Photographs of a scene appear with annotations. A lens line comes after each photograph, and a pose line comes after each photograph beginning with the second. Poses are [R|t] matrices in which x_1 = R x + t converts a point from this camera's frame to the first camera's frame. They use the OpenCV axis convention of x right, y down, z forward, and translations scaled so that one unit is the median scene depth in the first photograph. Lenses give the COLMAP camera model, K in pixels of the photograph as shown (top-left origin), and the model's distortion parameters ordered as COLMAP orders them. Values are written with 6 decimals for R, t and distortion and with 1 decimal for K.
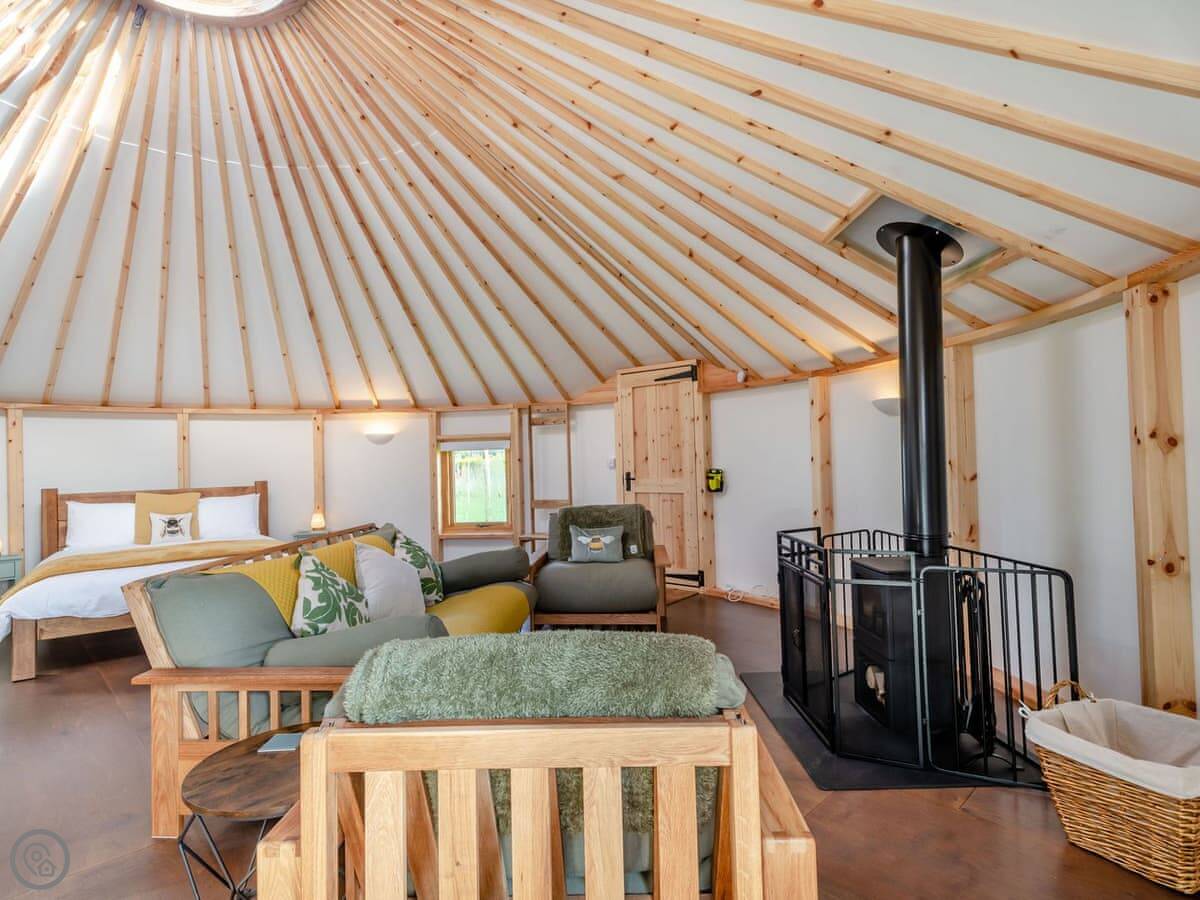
lens RADIAL K [[595.1, 0, 580.1], [0, 595.1, 450.9], [0, 0, 1]] dist [0.009331, -0.001316]
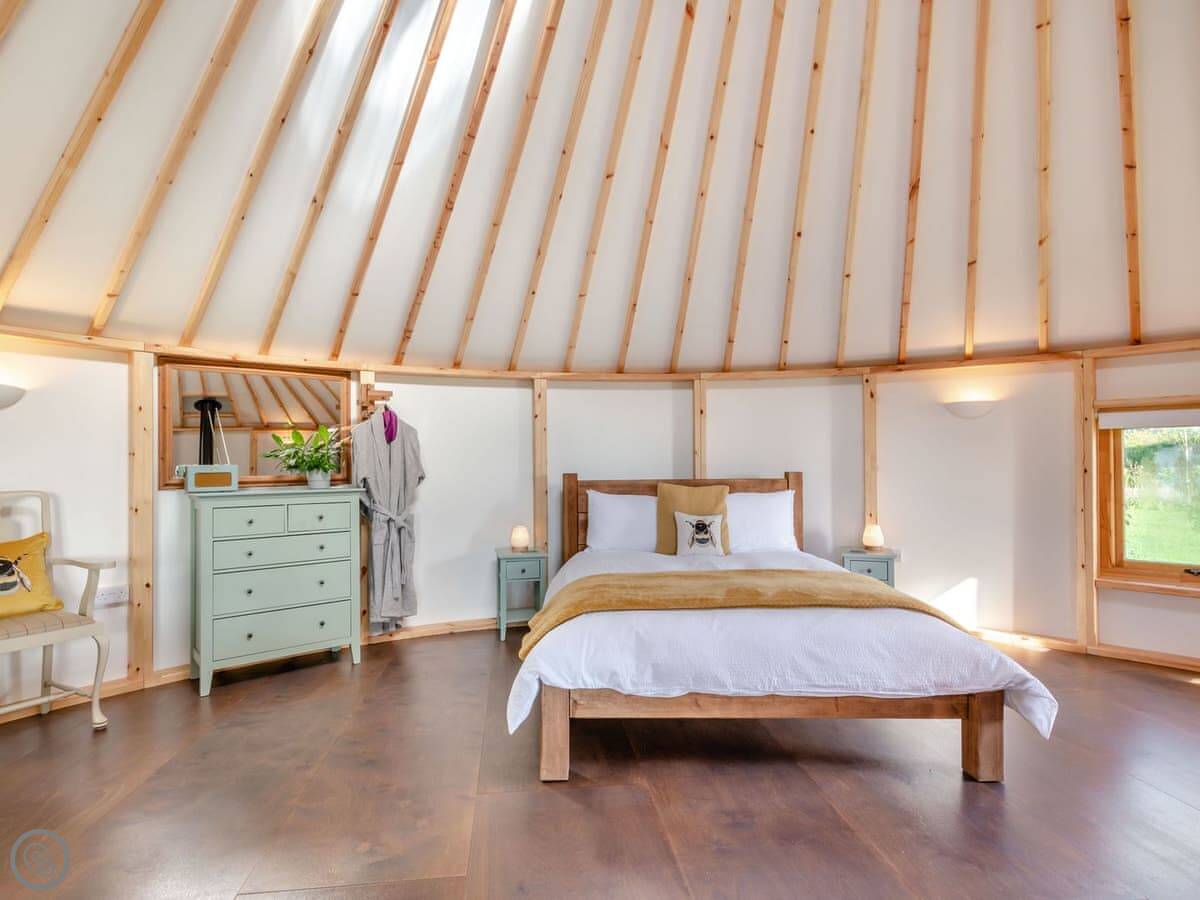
lens RADIAL K [[568.5, 0, 596.6], [0, 568.5, 453.2], [0, 0, 1]] dist [0.011417, -0.000417]
pose [[0.797891, 0.015447, -0.602603, -0.380179], [-0.004481, 0.999796, 0.019695, 0.019467], [0.602785, -0.013014, 0.797798, 0.391517]]
